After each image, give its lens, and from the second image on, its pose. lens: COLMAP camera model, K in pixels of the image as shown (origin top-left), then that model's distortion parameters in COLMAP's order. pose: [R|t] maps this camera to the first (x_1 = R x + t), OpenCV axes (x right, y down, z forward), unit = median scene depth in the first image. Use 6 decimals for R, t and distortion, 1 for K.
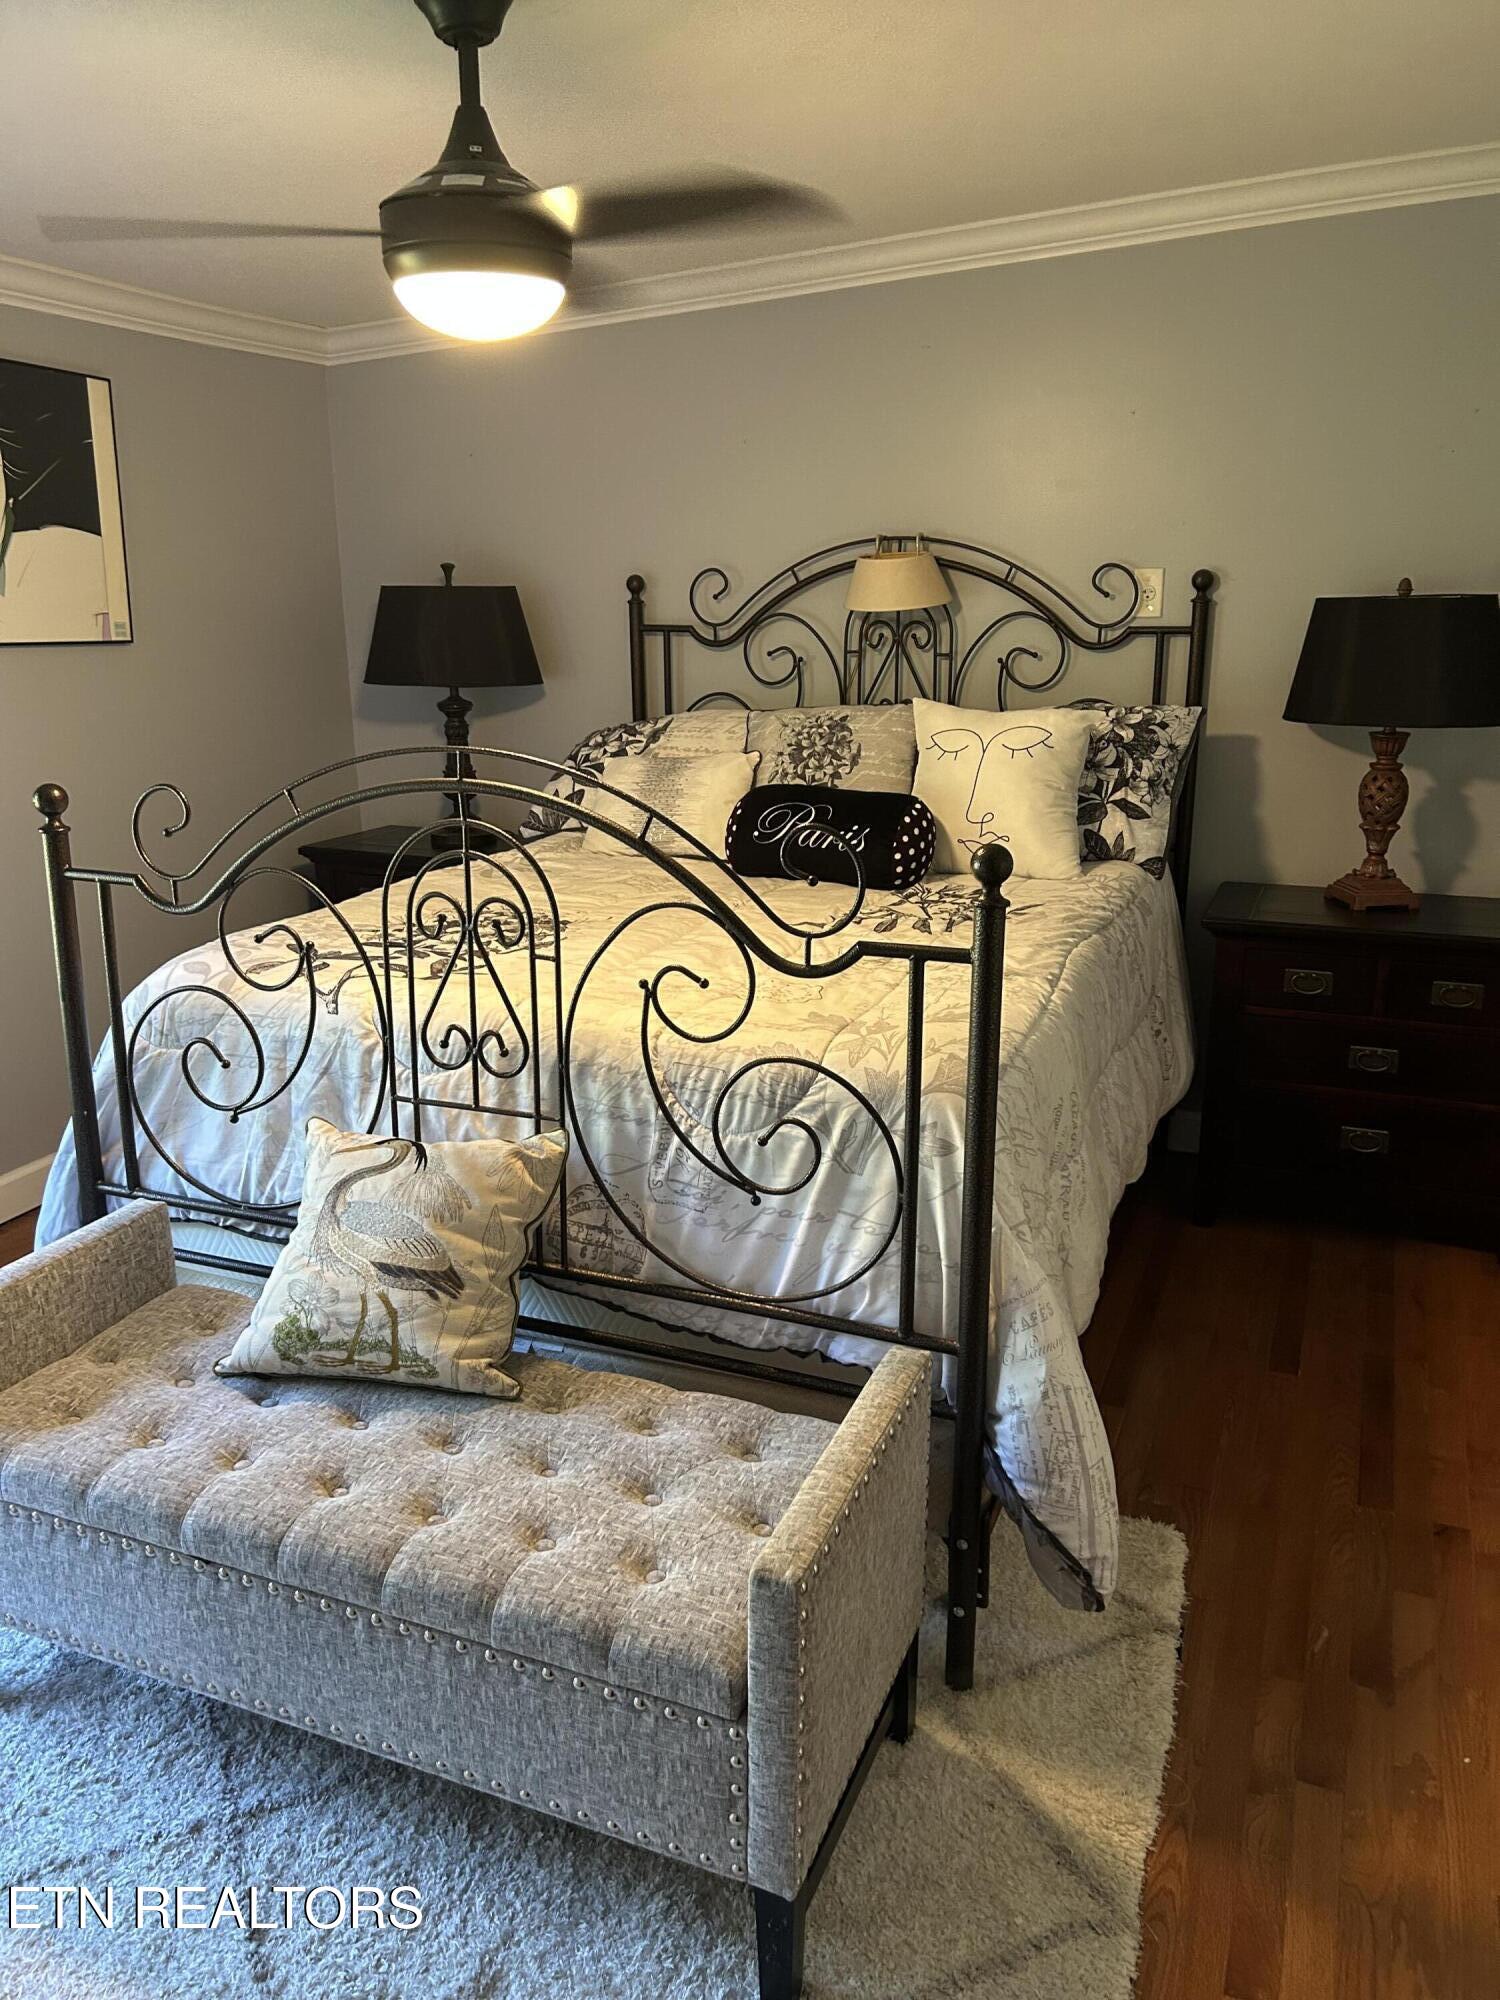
lens RADIAL K [[1508.8, 0, 726.4], [0, 1508.8, 1012.2], [0, 0, 1]] dist [0.048210, -0.055713]
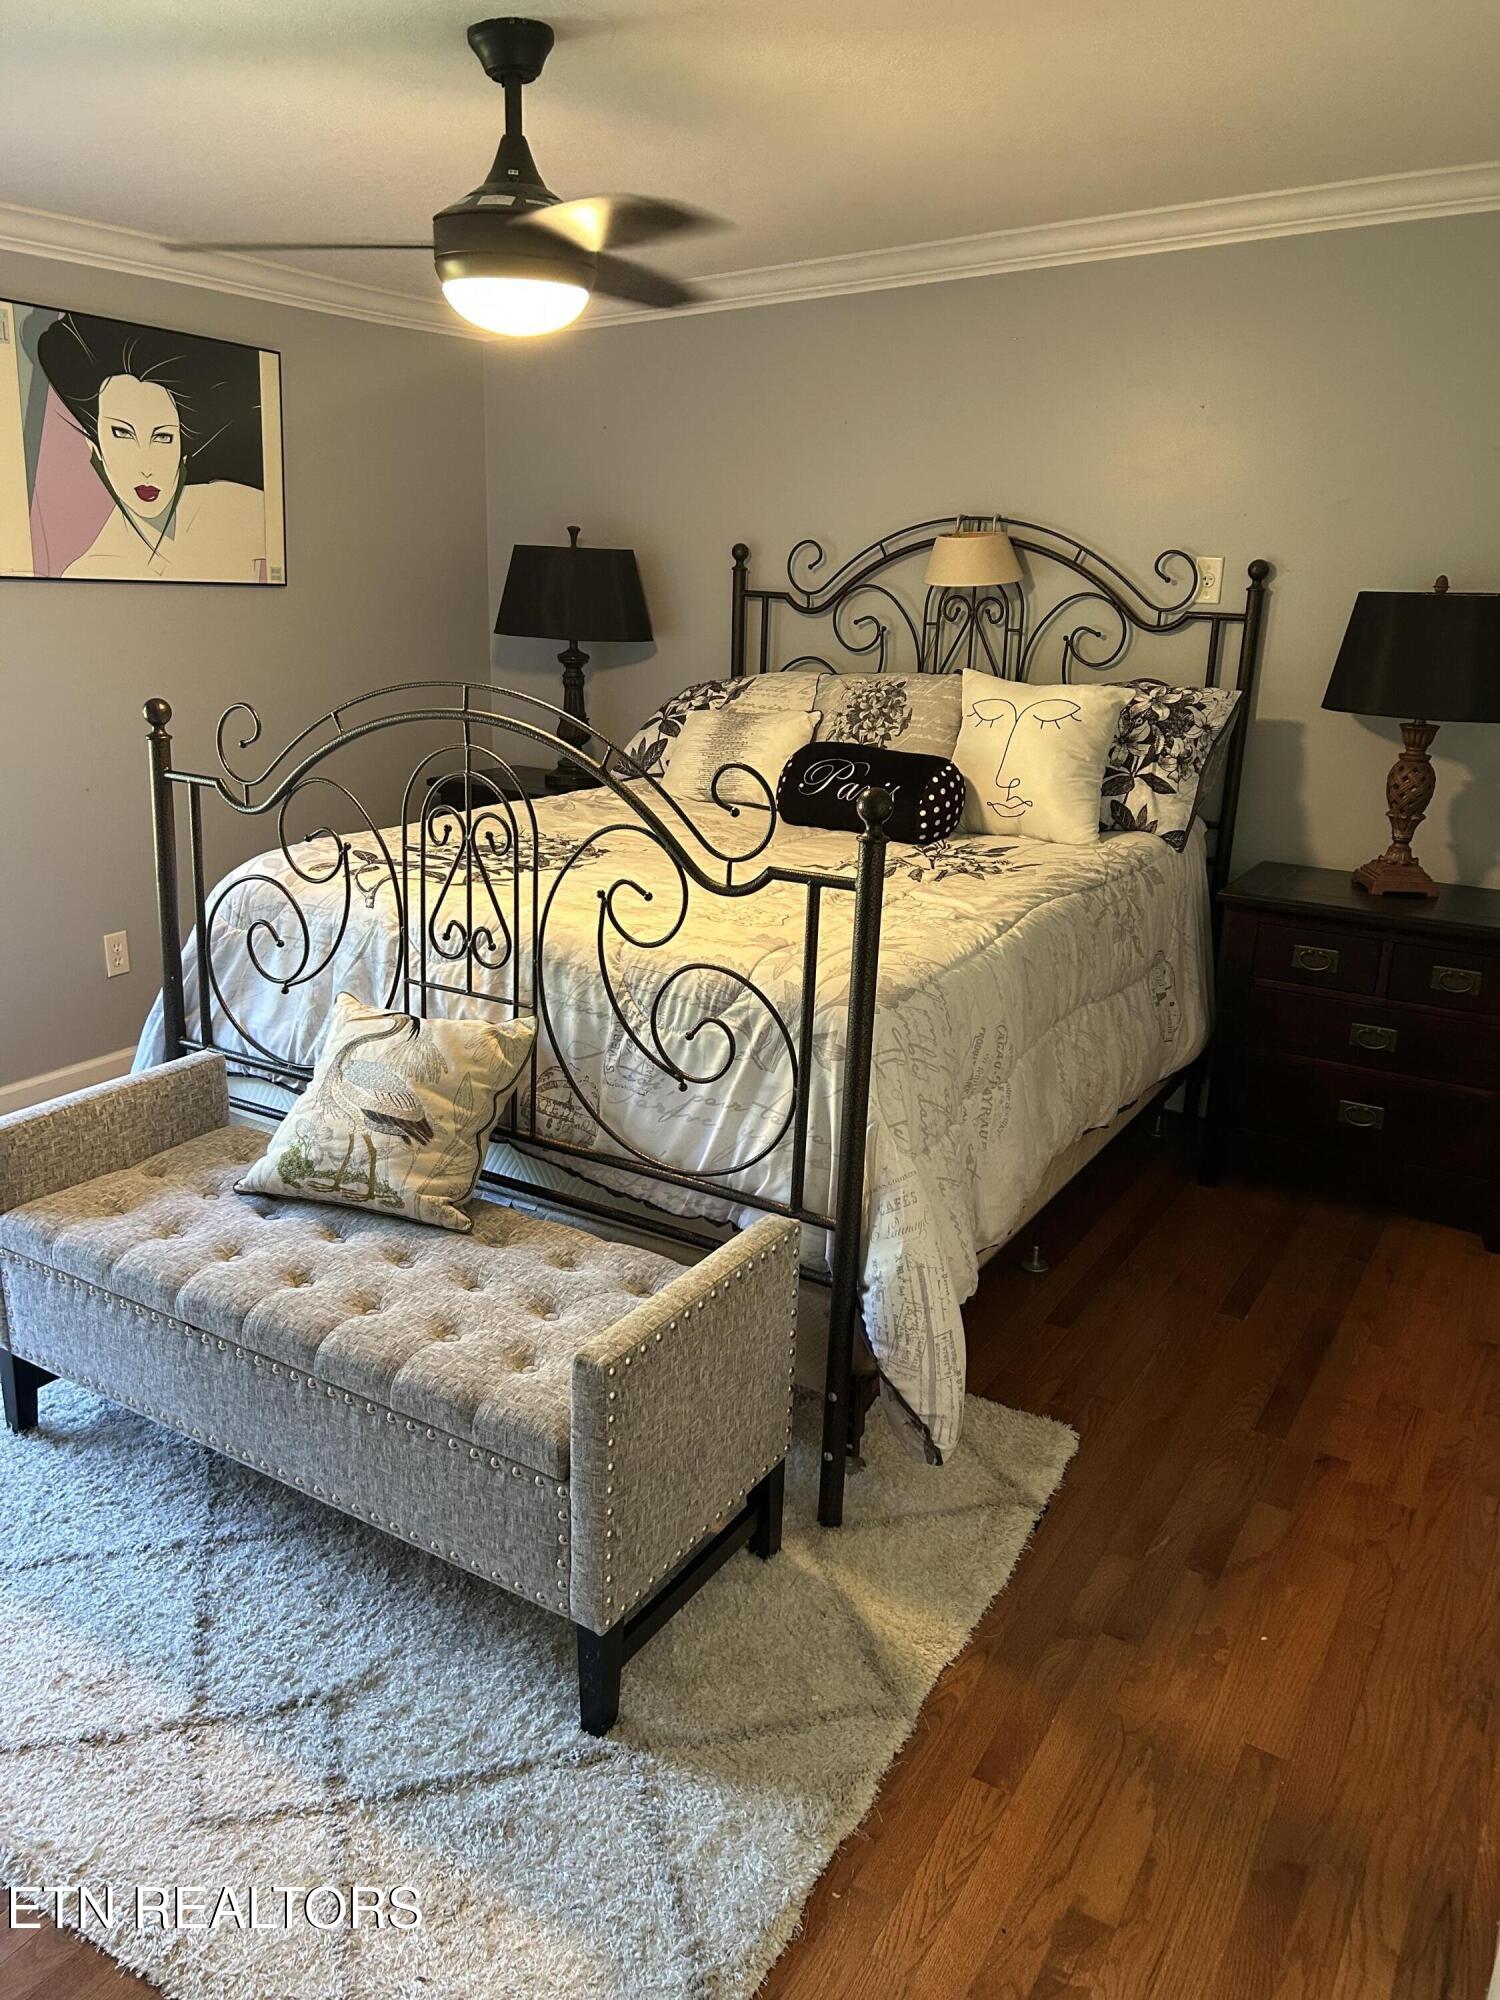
lens RADIAL K [[1508.8, 0, 741.3], [0, 1508.8, 1008.5], [0, 0, 1]] dist [0.048210, -0.055713]
pose [[0.988366, 0.079643, -0.129571, 0.199230], [-0.077490, 0.996759, 0.021586, 0.034018], [0.130871, -0.011295, 0.991335, -0.138211]]
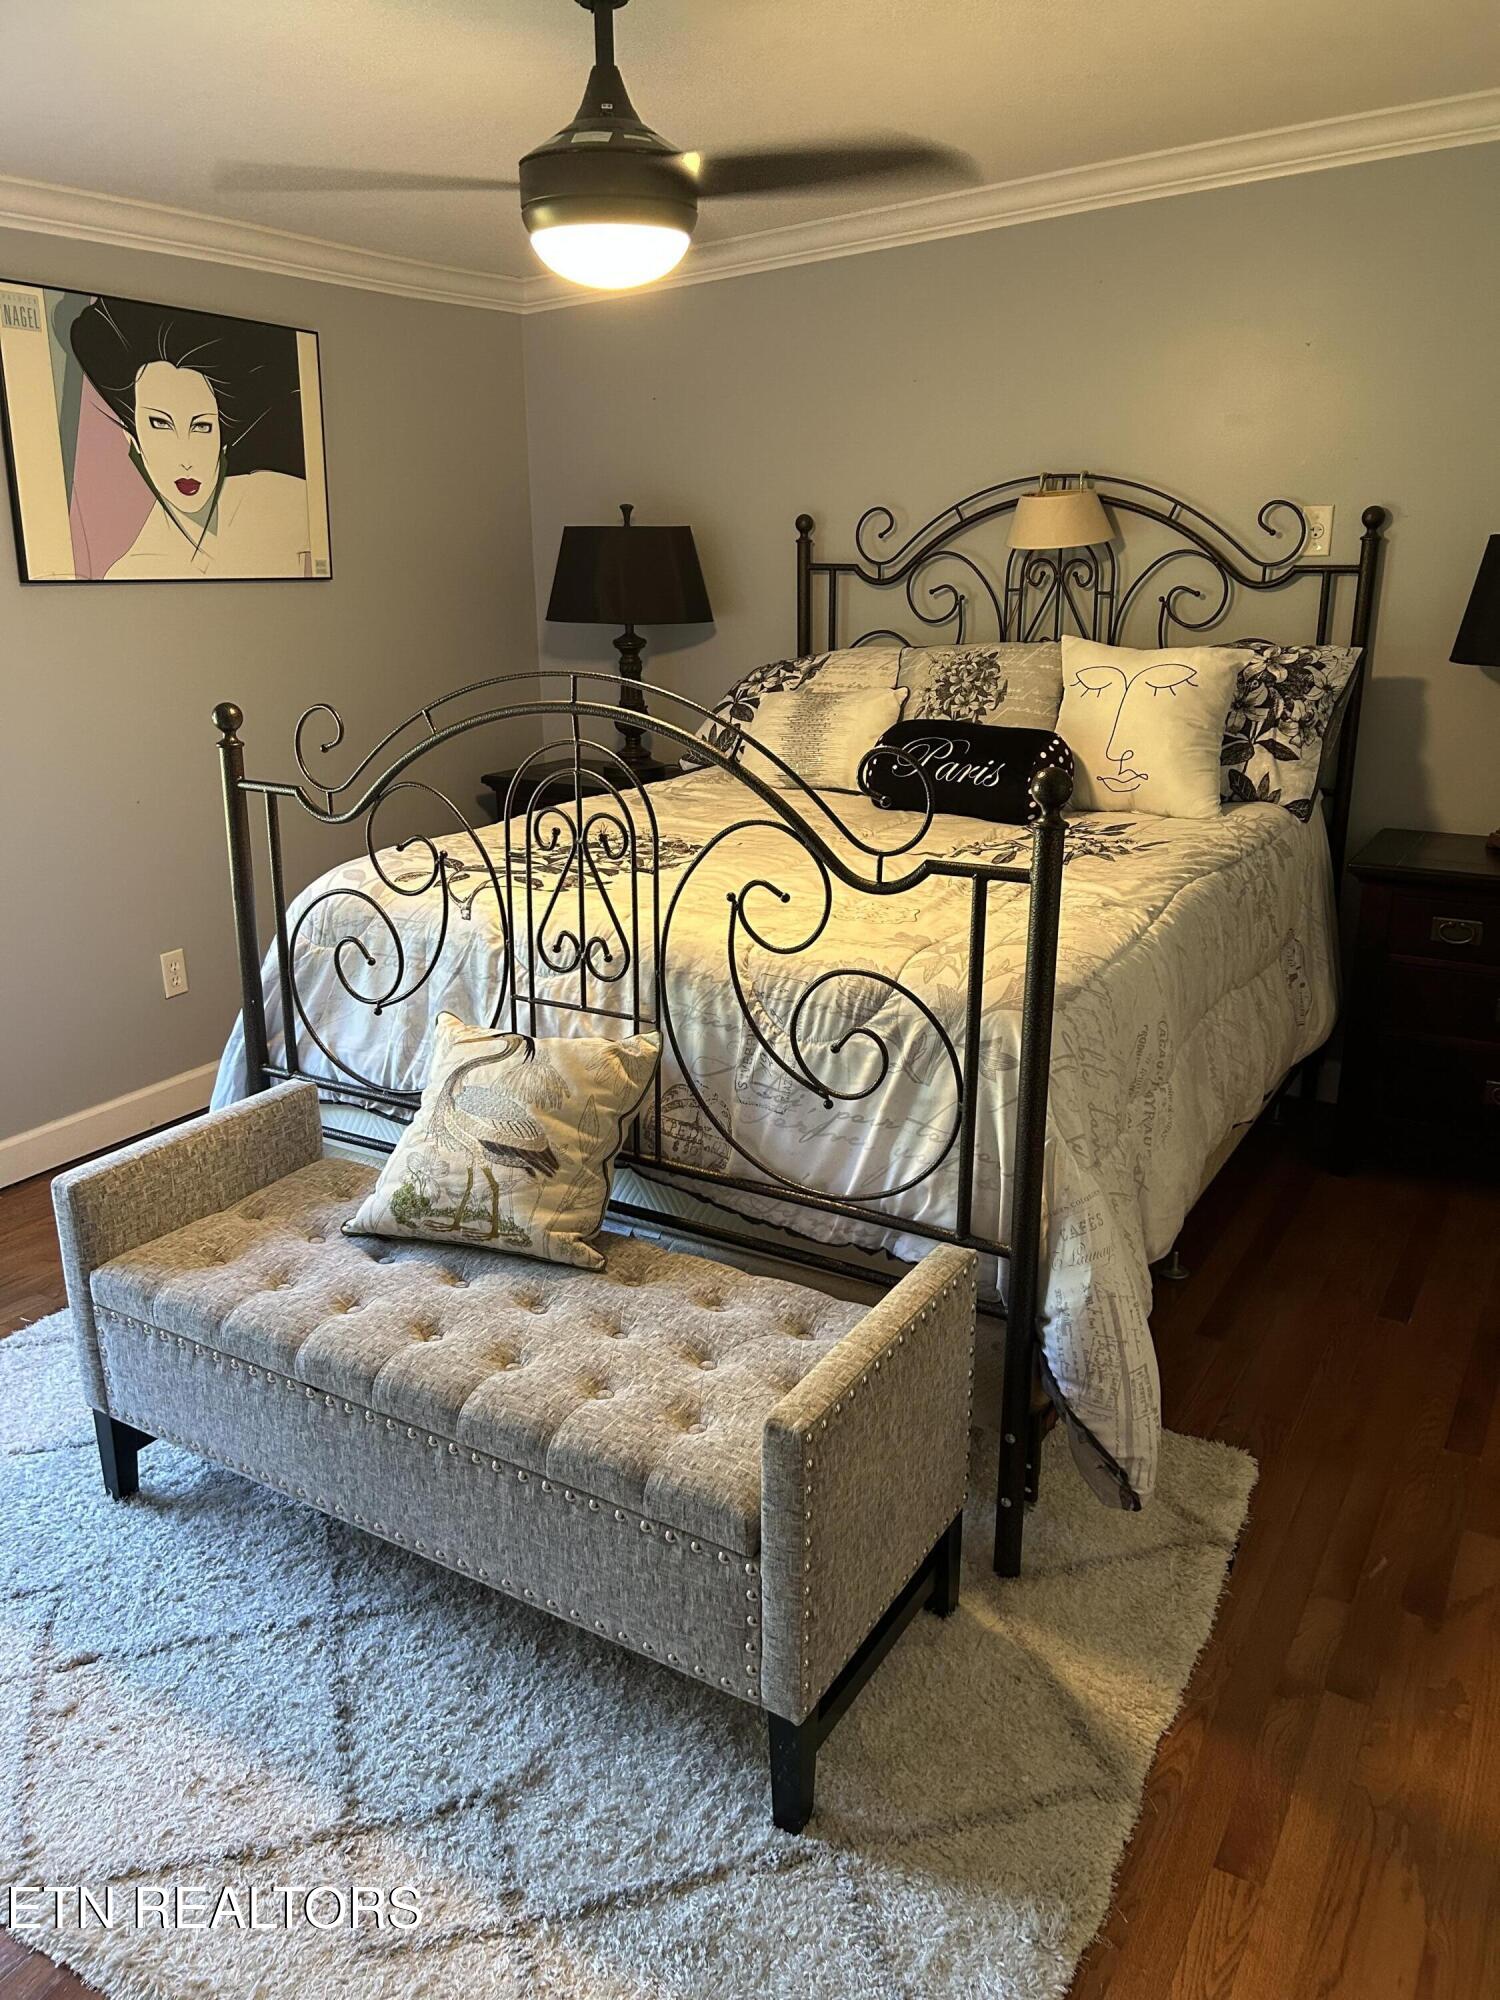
lens RADIAL K [[1508.8, 0, 732.9], [0, 1508.8, 1008.4], [0, 0, 1]] dist [0.048210, -0.055713]
pose [[0.989188, 0.043190, -0.140152, 0.093445], [-0.038842, 0.998680, 0.033615, 0.022958], [0.141419, -0.027808, 0.989559, -0.057014]]
